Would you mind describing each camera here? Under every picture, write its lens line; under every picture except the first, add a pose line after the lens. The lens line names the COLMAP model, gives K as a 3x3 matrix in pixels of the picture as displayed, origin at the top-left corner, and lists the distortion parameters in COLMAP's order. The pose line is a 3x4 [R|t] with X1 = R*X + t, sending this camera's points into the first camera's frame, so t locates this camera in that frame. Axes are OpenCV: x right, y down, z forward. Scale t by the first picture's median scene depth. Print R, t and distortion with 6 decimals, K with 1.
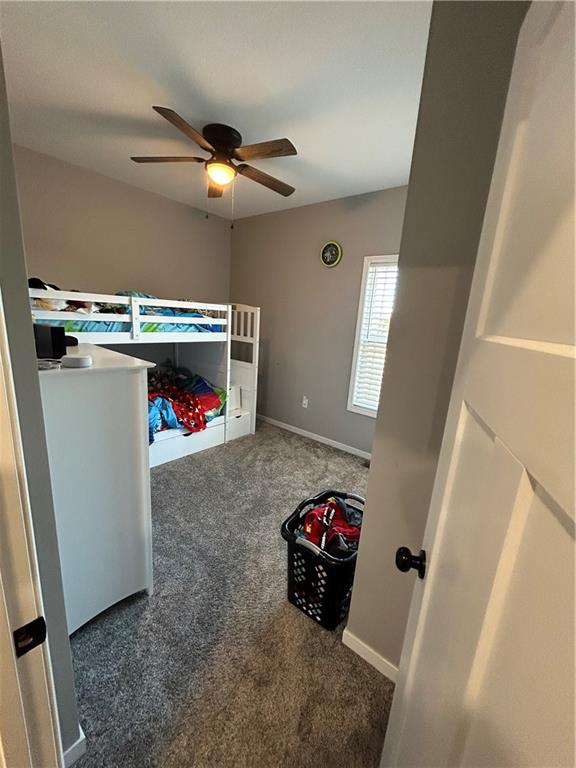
lens RADIAL K [[308.8, 0, 288.8], [0, 308.8, 383.4], [0, 0, 1]] dist [-0.004399, 0.001368]
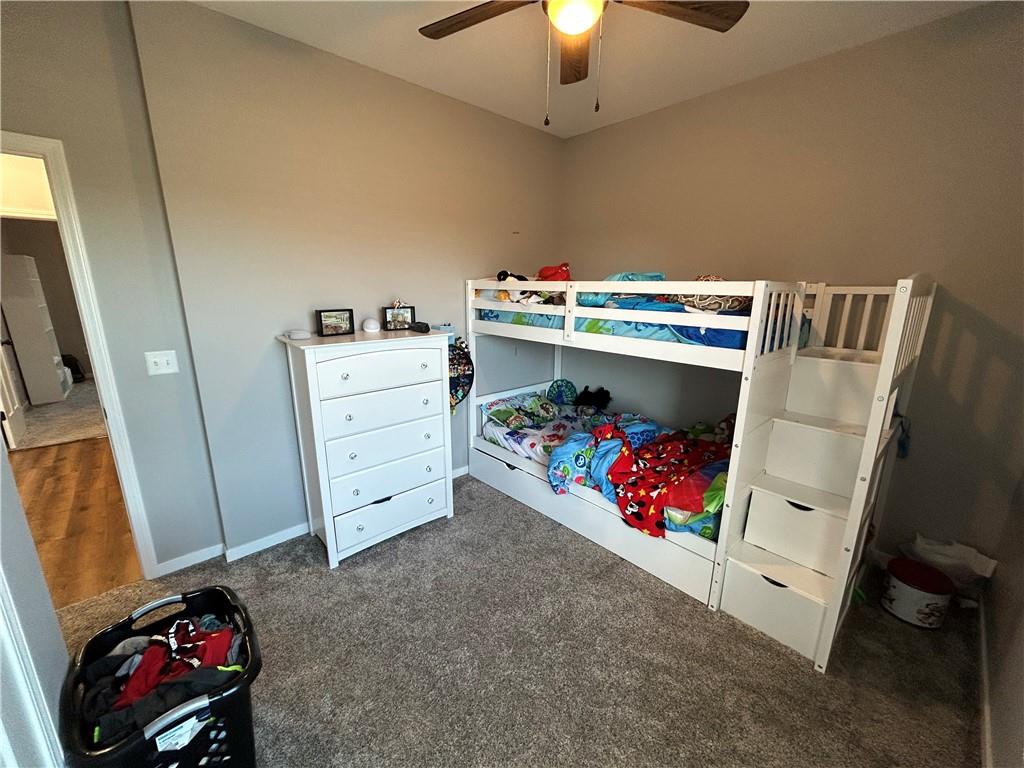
lens RADIAL K [[411.7, 0, 511.7], [0, 411.7, 383.1], [0, 0, 1]] dist [-0.004399, 0.001368]
pose [[-0.137111, 0.165967, -0.976553, 0.399184], [-0.228655, 0.953935, 0.194227, -0.178396], [0.963804, 0.249925, -0.092846, 0.862876]]
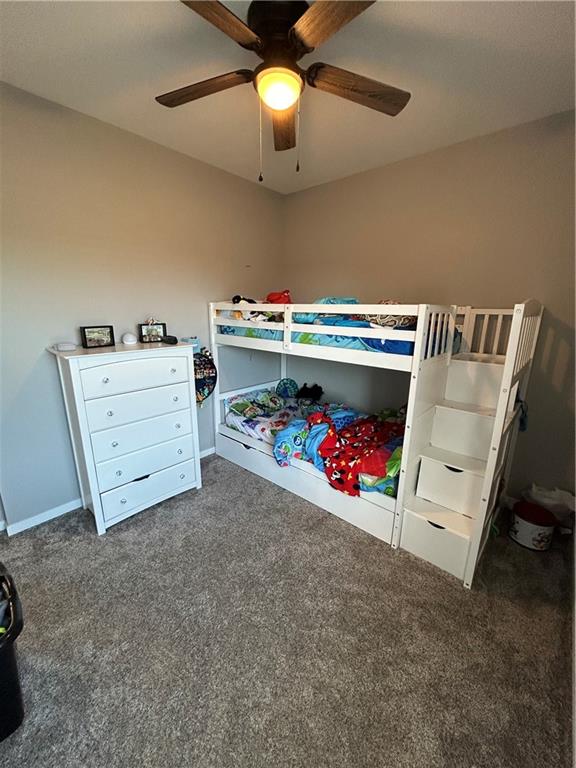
lens RADIAL K [[308.8, 0, 286.2], [0, 308.8, 384.4], [0, 0, 1]] dist [-0.004399, 0.001368]
pose [[-0.039559, 0.179488, -0.982964, 0.375339], [-0.228548, 0.956031, 0.183768, -0.186679], [0.972729, 0.231924, 0.003202, 0.891599]]
